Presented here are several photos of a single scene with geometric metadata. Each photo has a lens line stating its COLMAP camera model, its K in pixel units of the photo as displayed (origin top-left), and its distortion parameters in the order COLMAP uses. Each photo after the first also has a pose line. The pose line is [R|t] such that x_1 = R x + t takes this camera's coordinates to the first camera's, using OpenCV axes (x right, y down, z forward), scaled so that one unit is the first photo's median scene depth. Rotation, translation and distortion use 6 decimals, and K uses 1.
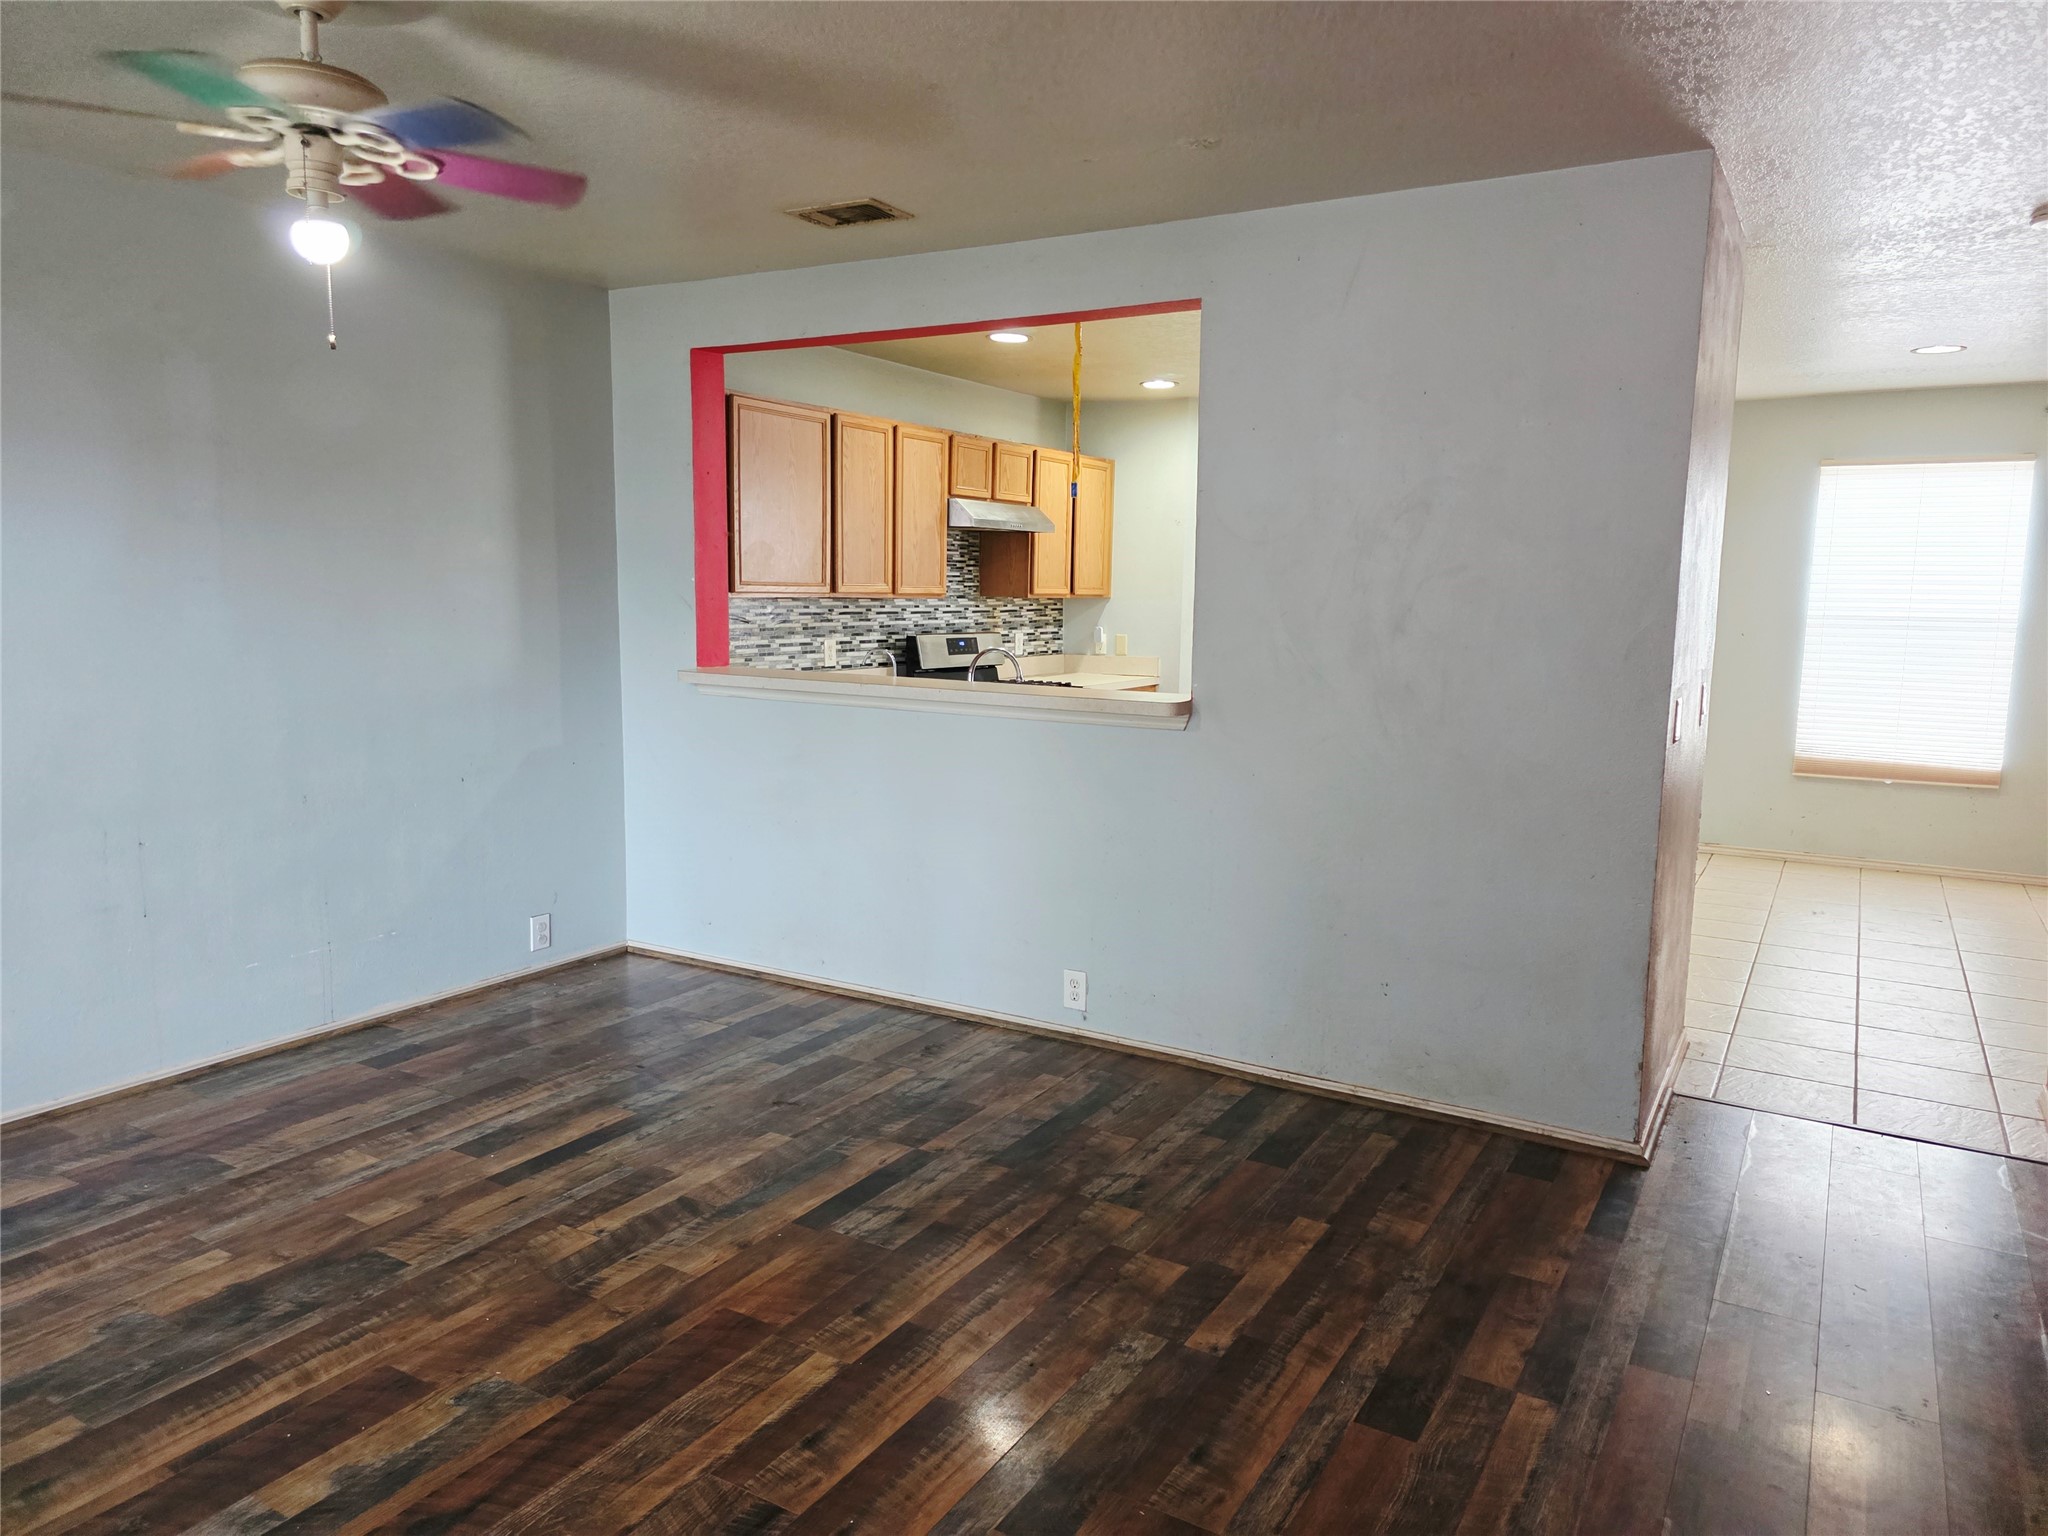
lens RADIAL K [[1378.3, 0, 1029.1], [0, 1378.3, 734.9], [0, 0, 1]] dist [0.072995, -0.070902]
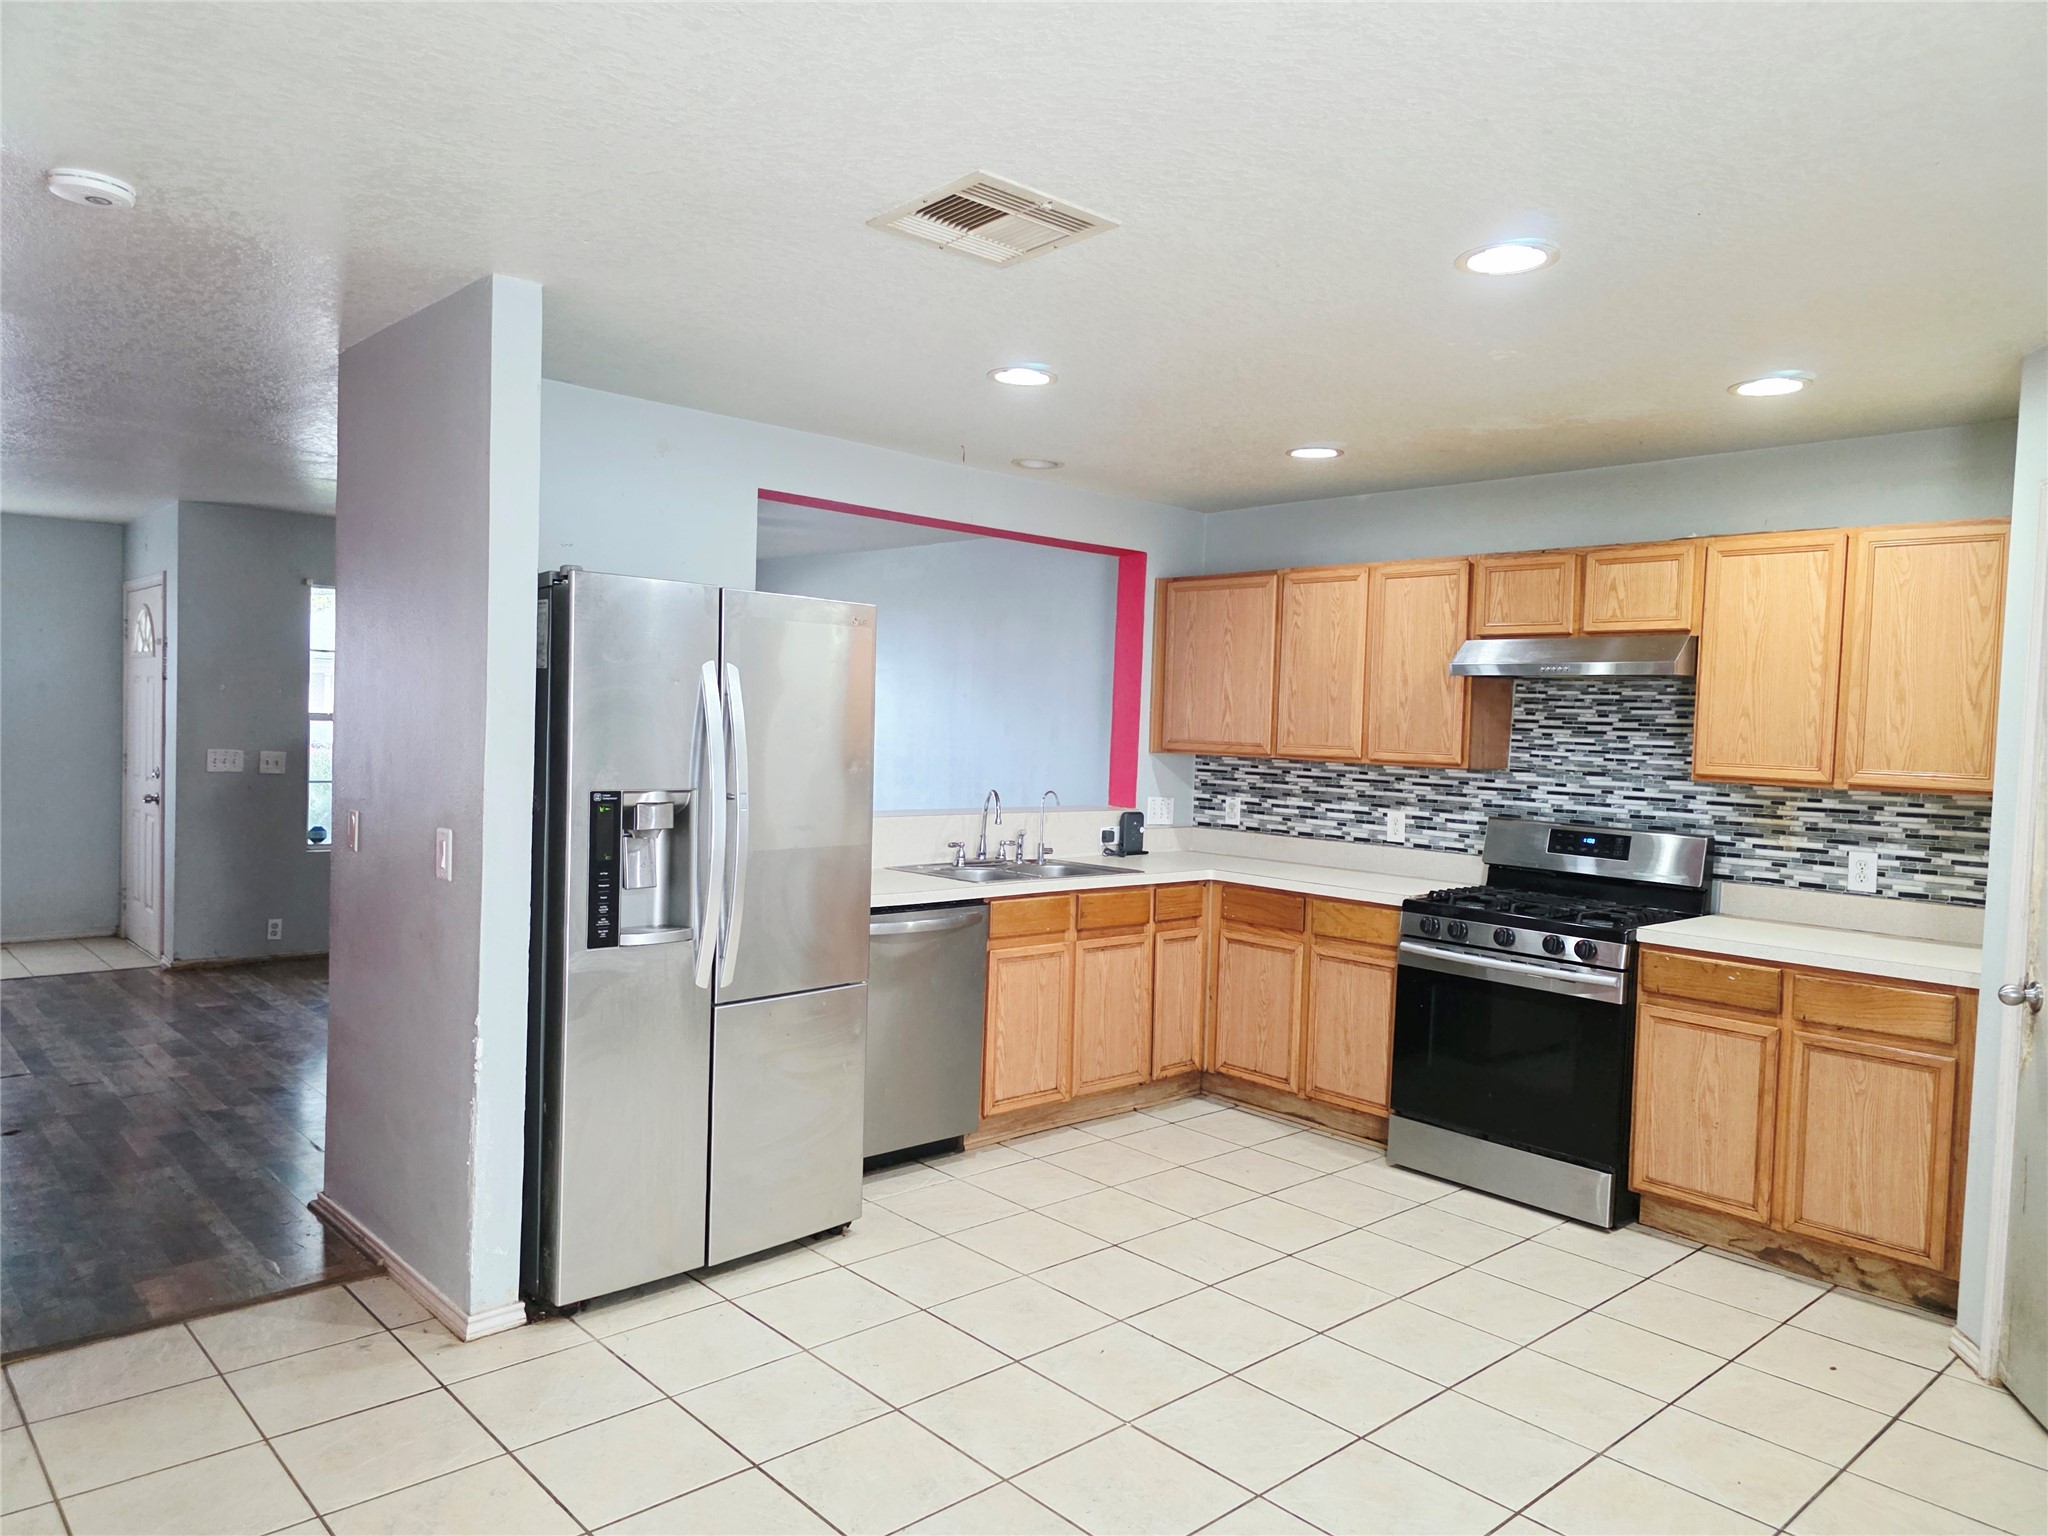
lens RADIAL K [[1378.3, 0, 1017.3], [0, 1378.3, 772.5], [0, 0, 1]] dist [0.072995, -0.070902]
pose [[-0.280182, 0.013347, -0.959854, 1.380319], [-0.142097, 0.988311, 0.055220, -0.192536], [0.949372, 0.151864, -0.275010, 1.793221]]
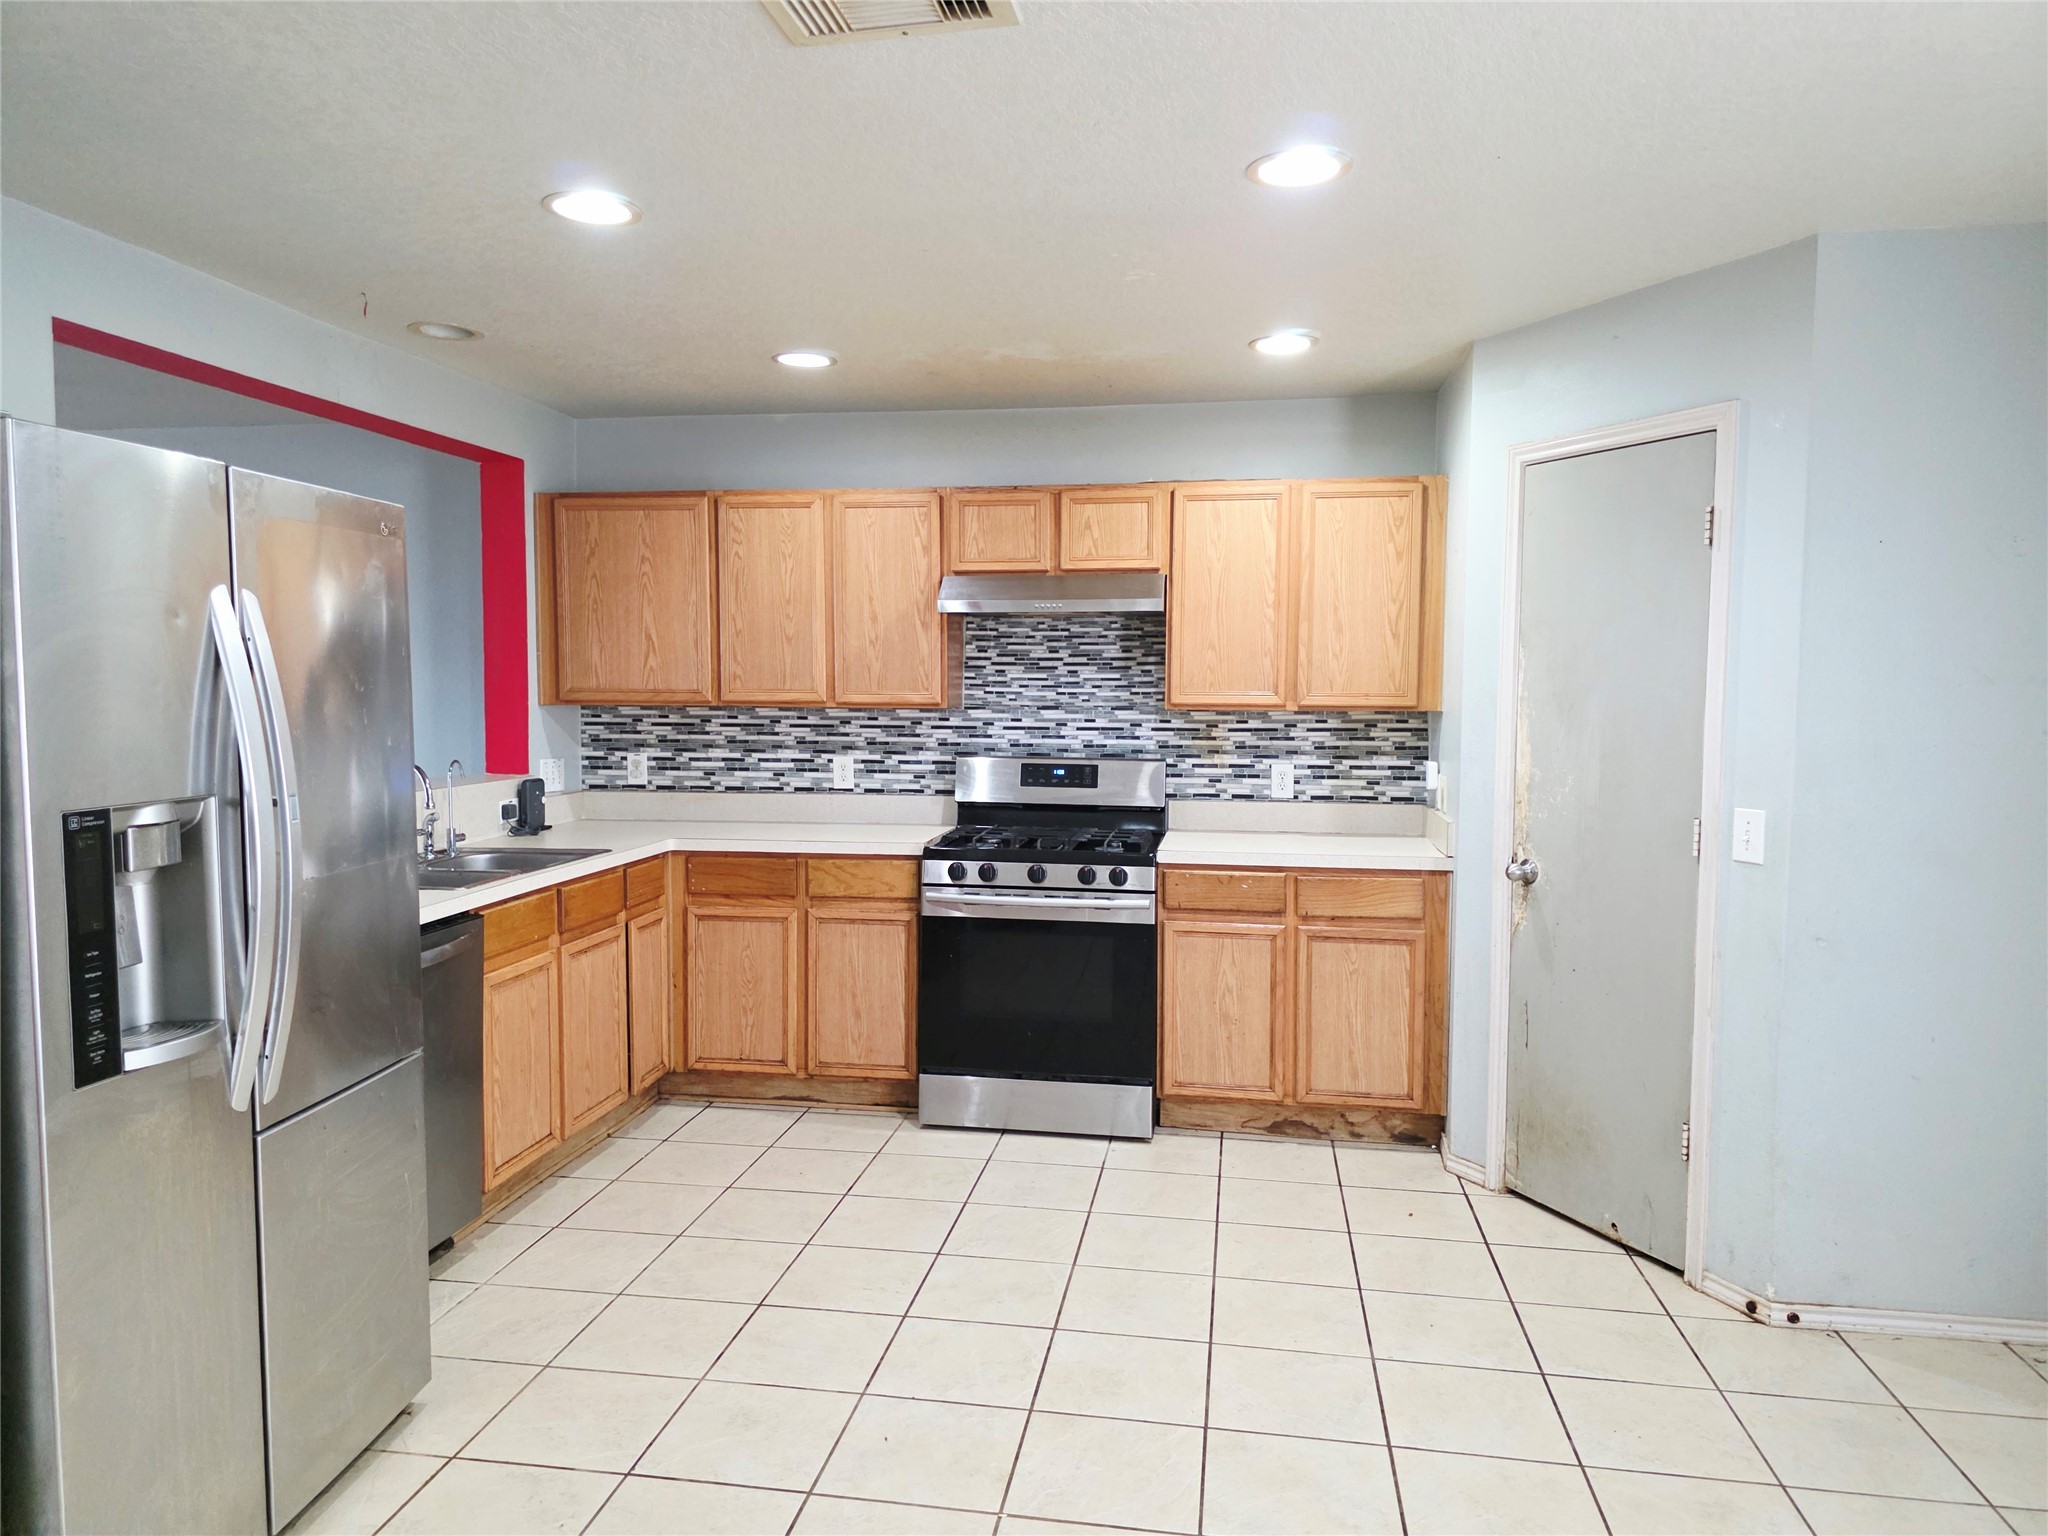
lens RADIAL K [[1378.3, 0, 1018.2], [0, 1378.3, 756.6], [0, 0, 1]] dist [0.072995, -0.070902]
pose [[0.371221, 0.041460, -0.927619, 1.193712], [-0.098990, 0.995077, 0.004860, -0.148637], [0.923253, 0.090021, 0.373497, 1.395013]]
